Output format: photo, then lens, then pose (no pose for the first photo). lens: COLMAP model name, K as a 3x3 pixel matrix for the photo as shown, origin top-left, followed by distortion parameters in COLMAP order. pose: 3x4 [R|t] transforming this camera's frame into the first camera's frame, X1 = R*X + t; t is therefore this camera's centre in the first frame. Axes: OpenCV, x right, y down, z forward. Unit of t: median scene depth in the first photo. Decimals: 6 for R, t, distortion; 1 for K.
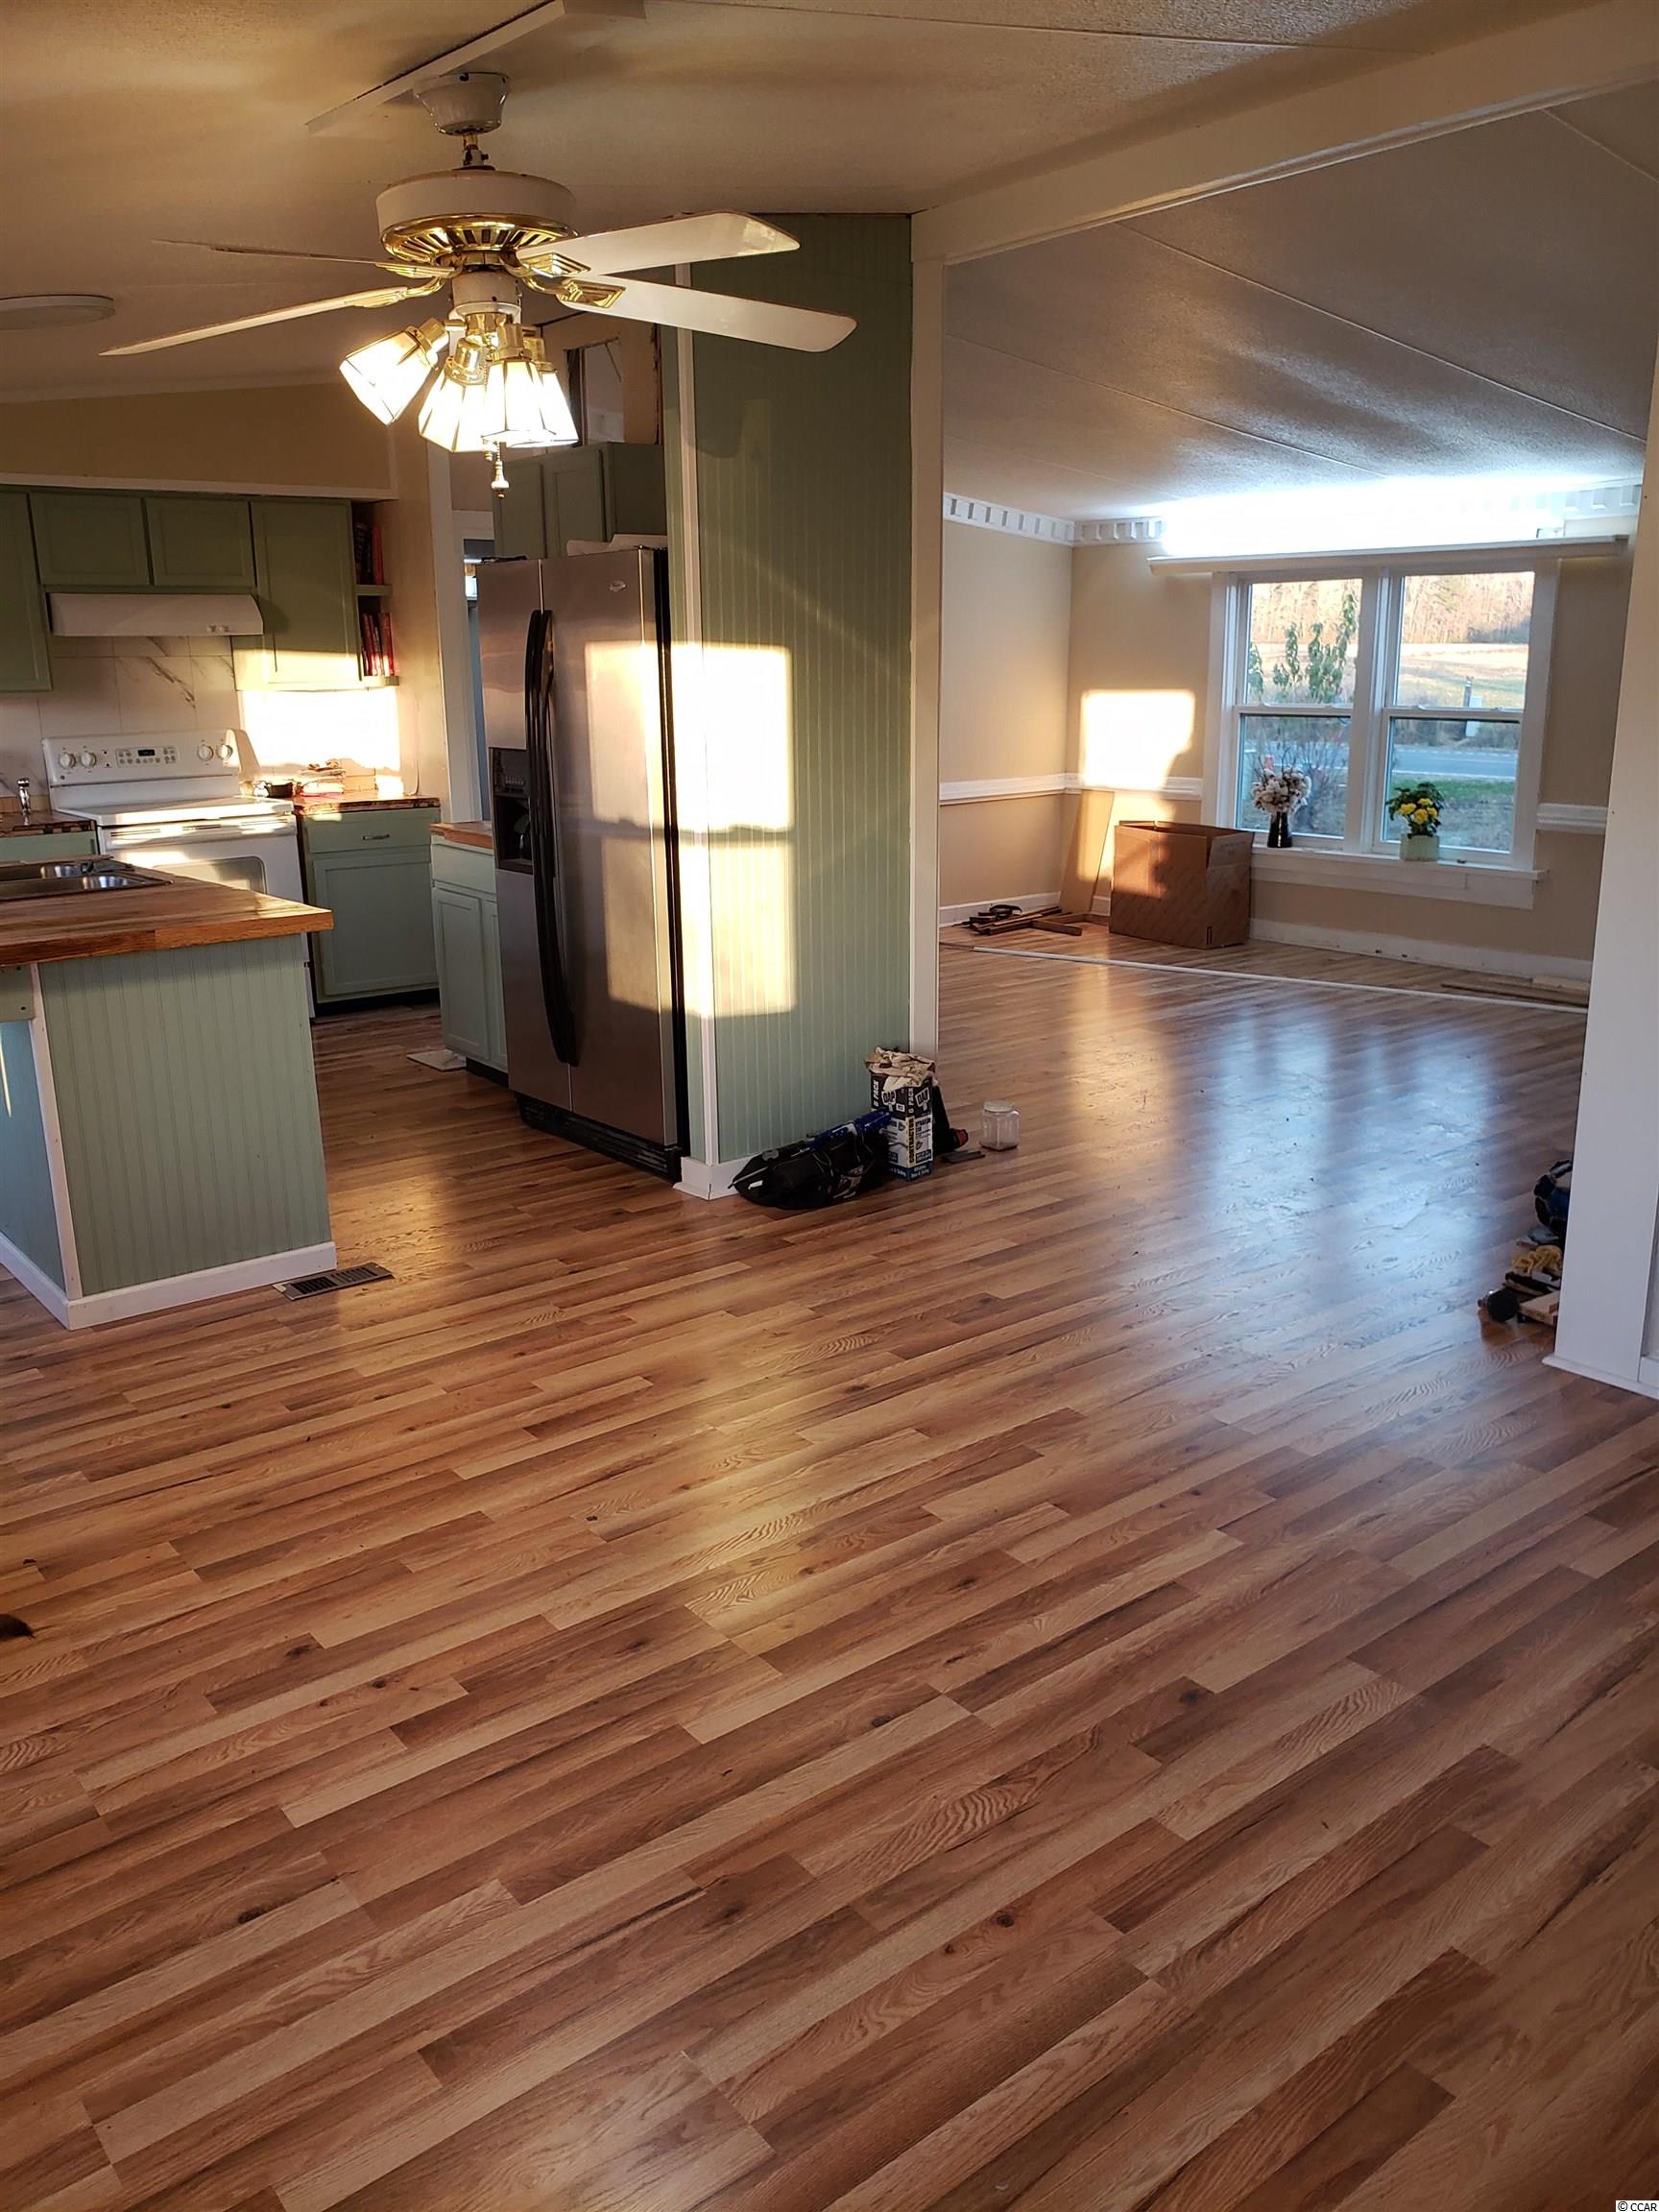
lens RADIAL K [[1725.3, 0, 839.4], [0, 1725.3, 1059.5], [0, 0, 1]] dist [0.046895, -0.022009]
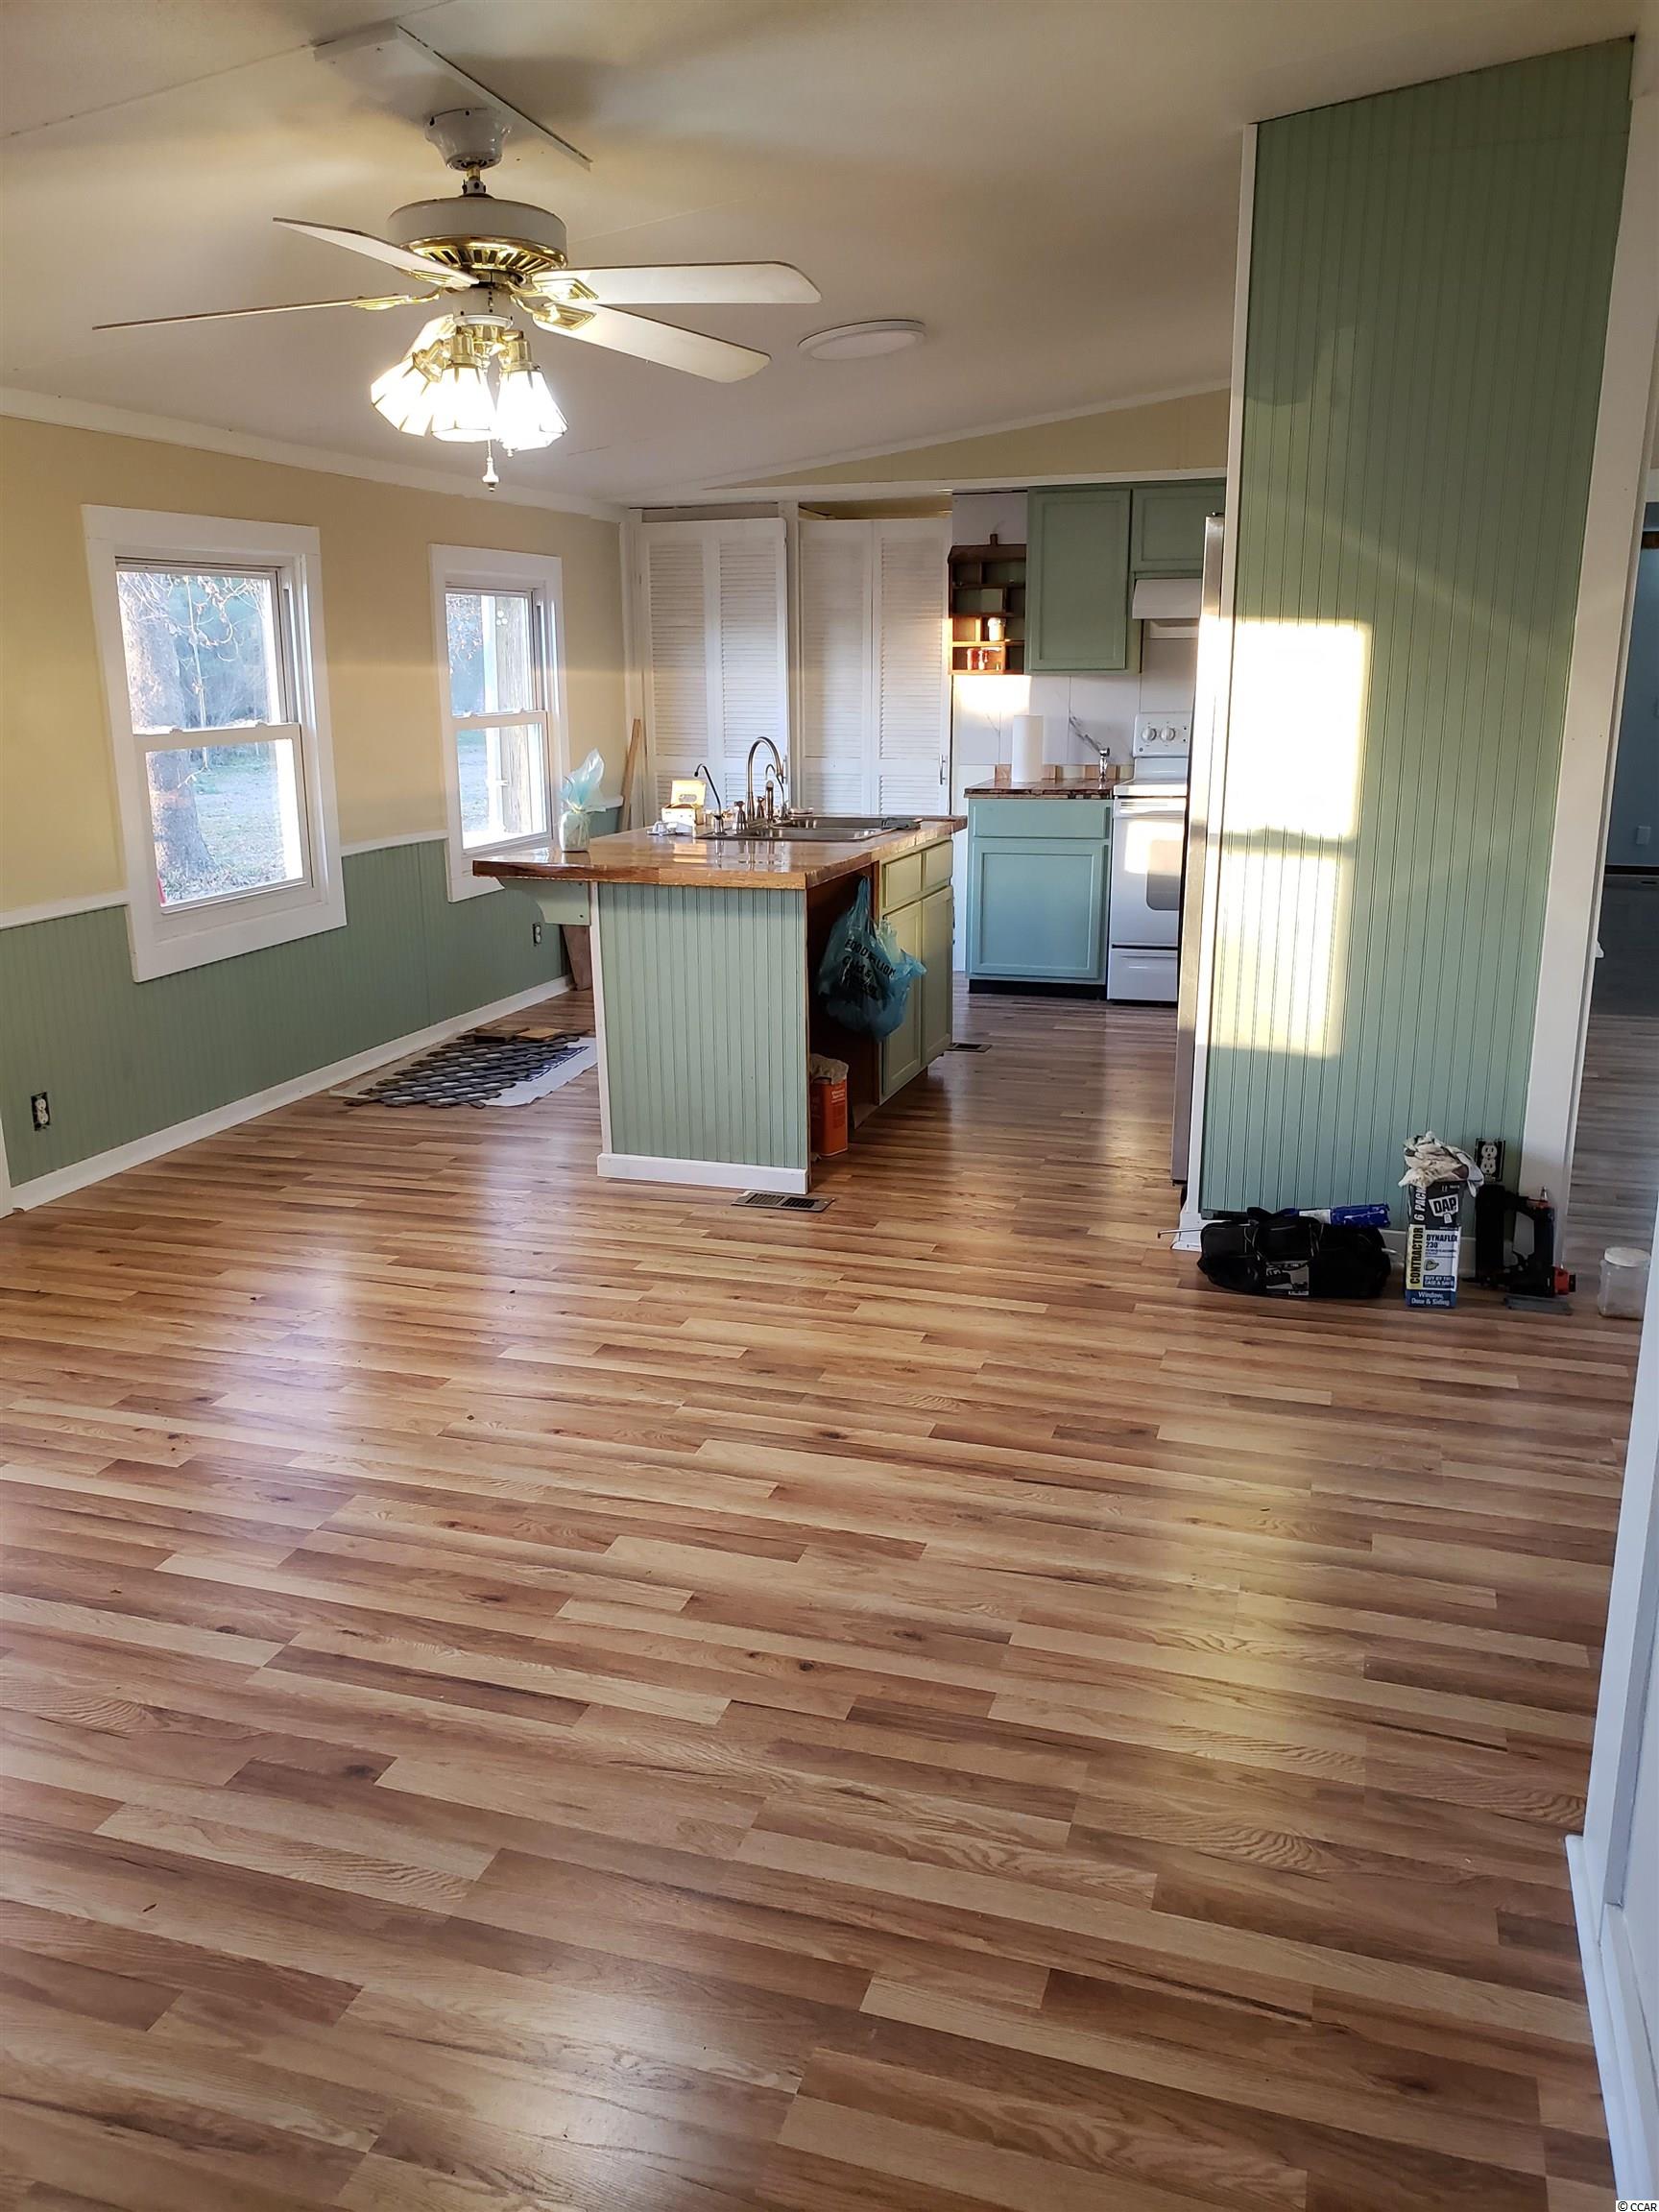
lens RADIAL K [[1725.3, 0, 823.6], [0, 1725.3, 1073.1], [0, 0, 1]] dist [0.046895, -0.022009]
pose [[0.546642, 0.201867, -0.812670, 0.333200], [-0.187478, 0.975374, 0.116177, -0.047926], [0.816110, 0.088850, 0.571026, 0.212648]]
